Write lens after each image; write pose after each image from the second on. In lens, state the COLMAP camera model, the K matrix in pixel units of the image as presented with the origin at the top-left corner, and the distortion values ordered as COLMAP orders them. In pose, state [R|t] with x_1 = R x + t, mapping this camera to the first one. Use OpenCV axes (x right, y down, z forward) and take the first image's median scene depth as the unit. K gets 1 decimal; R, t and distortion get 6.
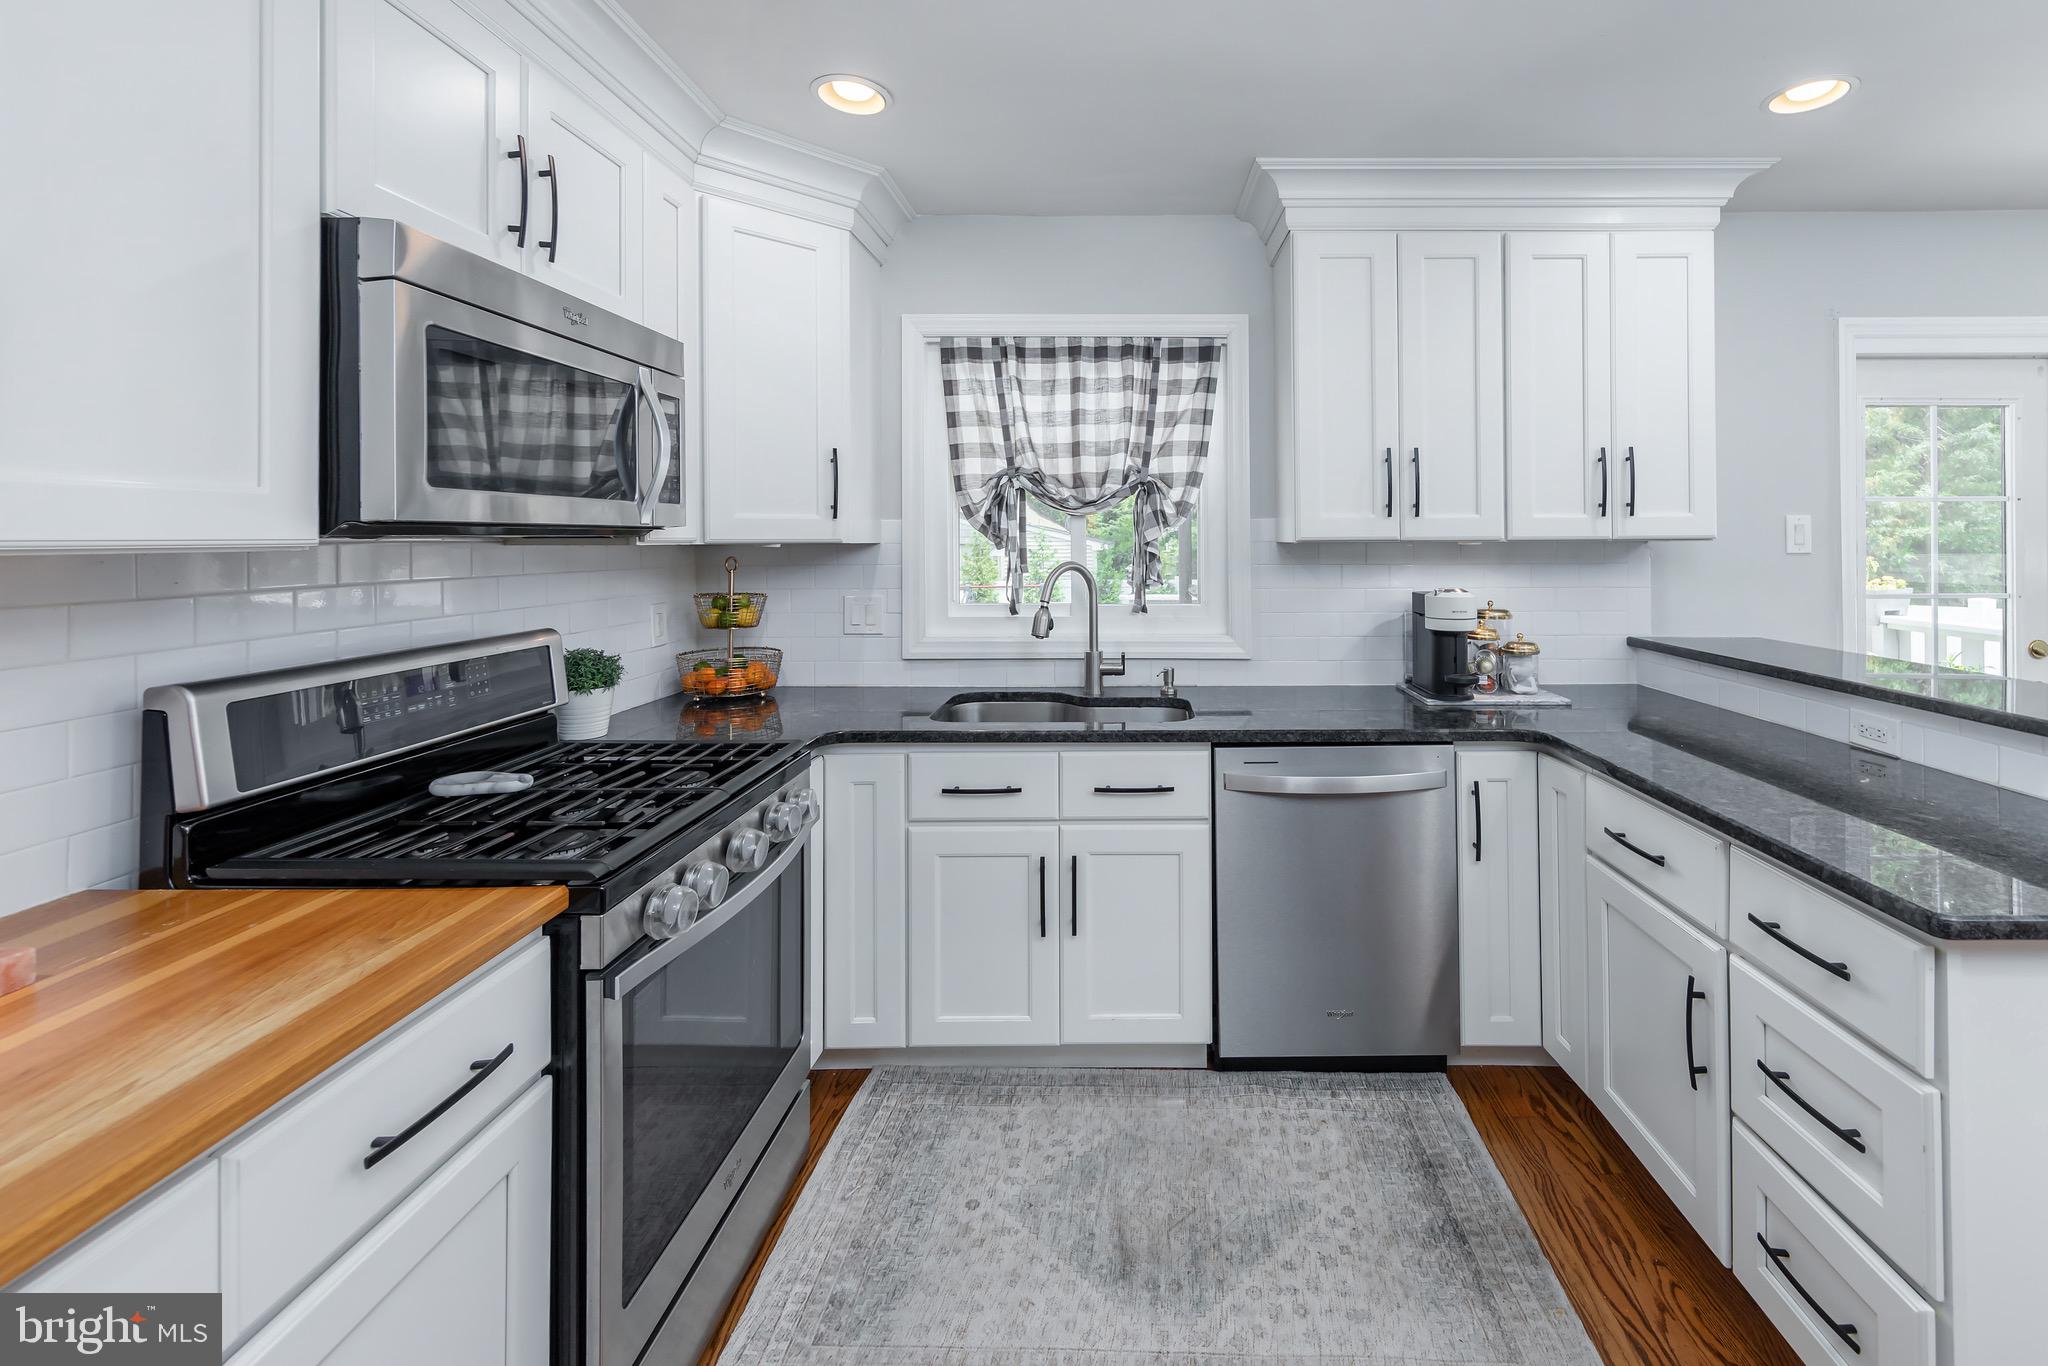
lens RADIAL K [[868.3, 0, 1128.8], [0, 868.3, 540.3], [0, 0, 1]] dist [-0.000260, 0.000181]
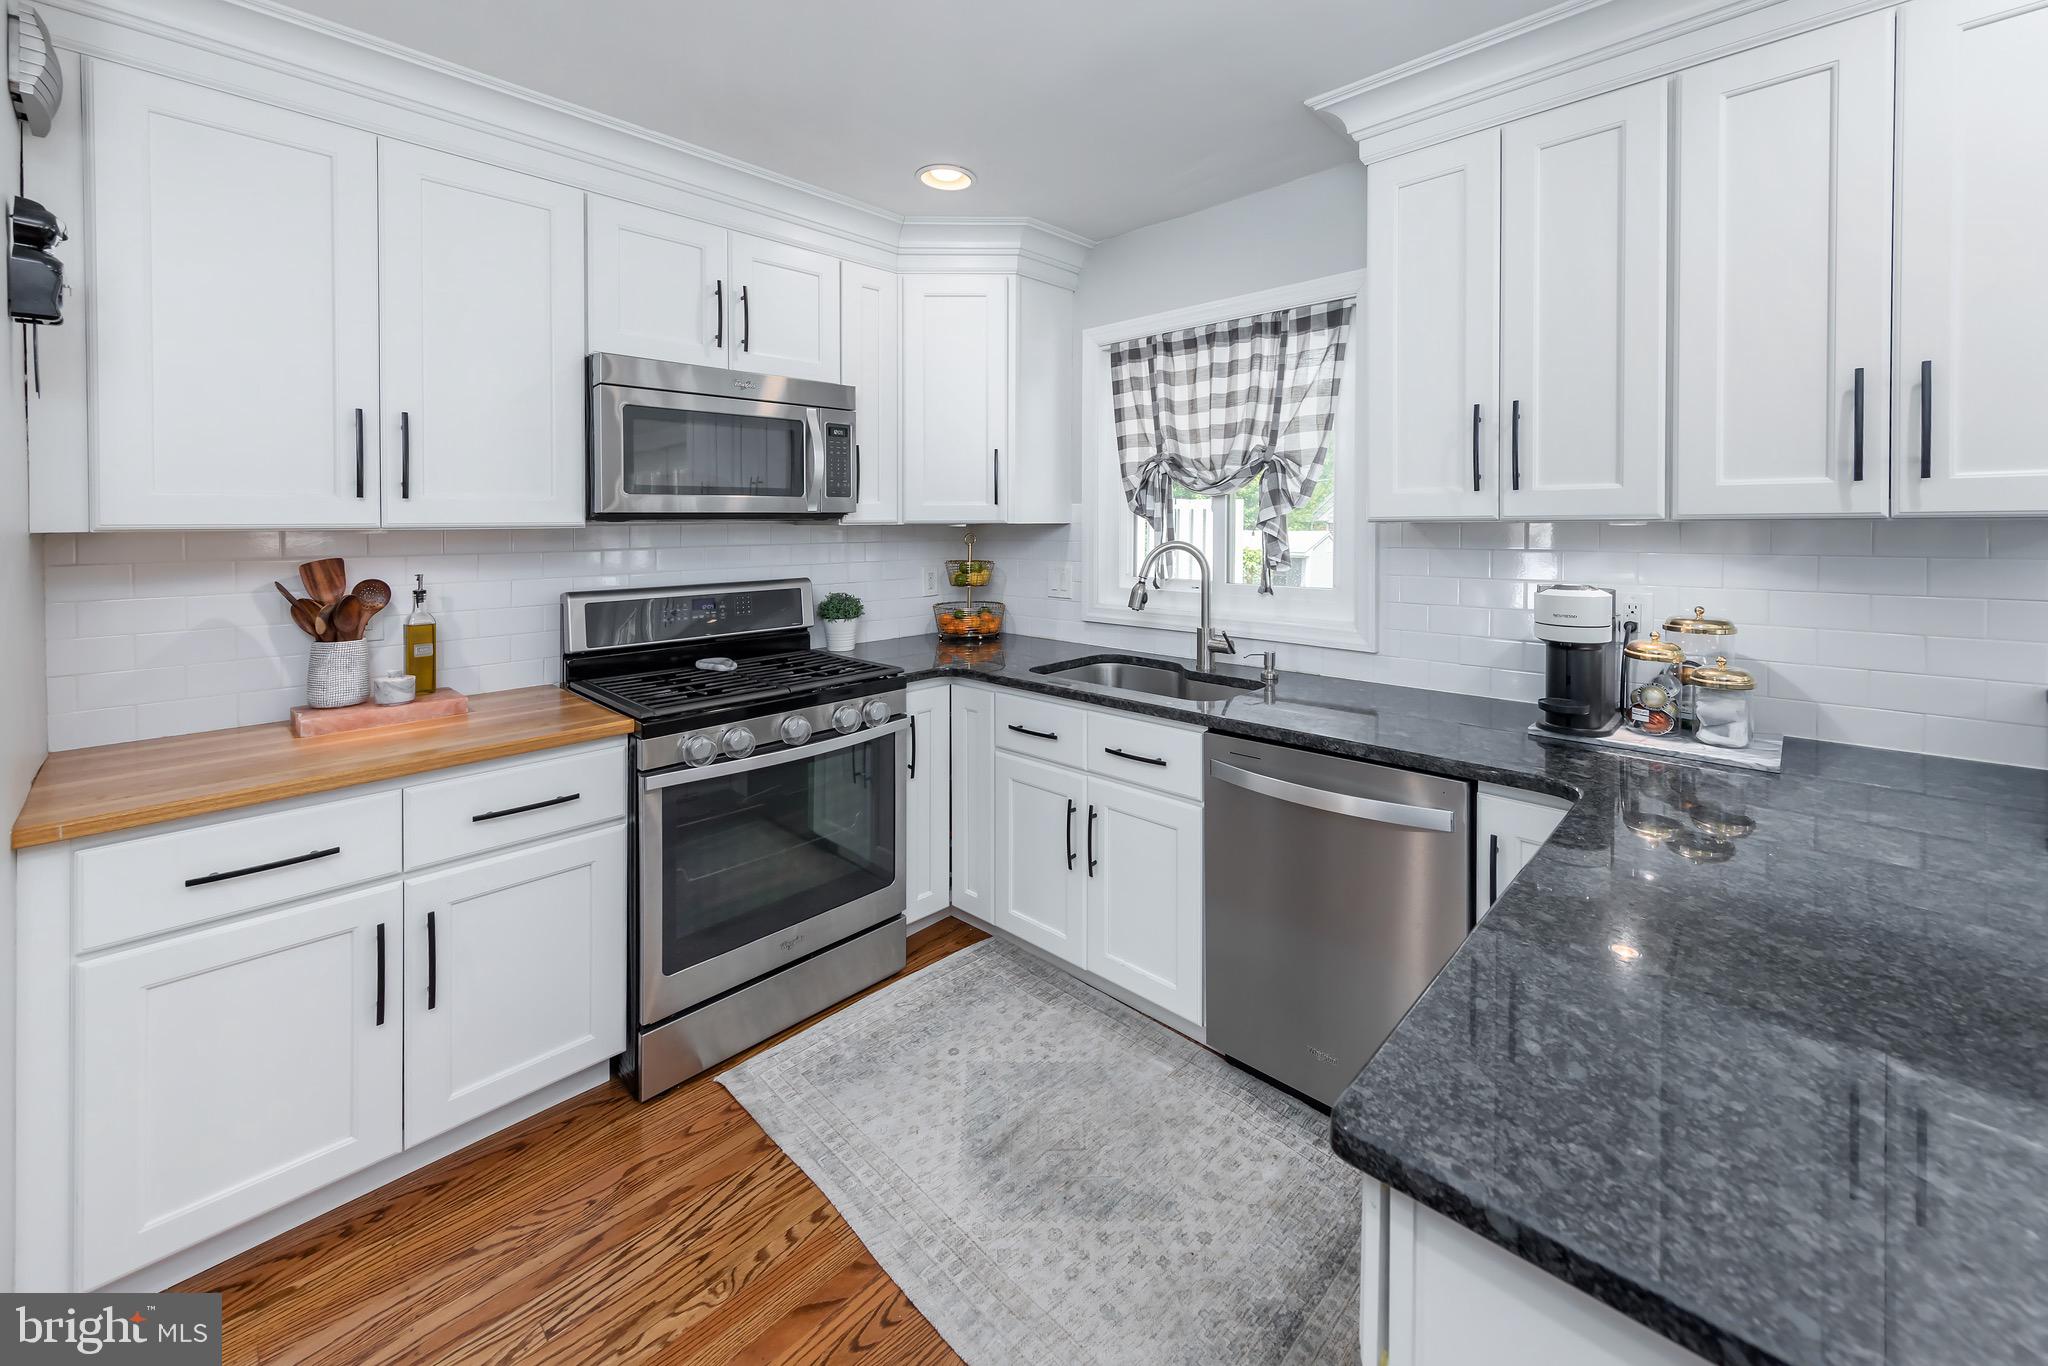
lens RADIAL K [[790.4, 0, 1026.9], [0, 790.4, 533.2], [0, 0, 1]] dist [0.000652, -0.000461]
pose [[0.729115, 0.009035, -0.684332, 0.480549], [0.003092, 0.999859, 0.016495, -0.001395], [0.684384, -0.014143, 0.728984, 0.179347]]
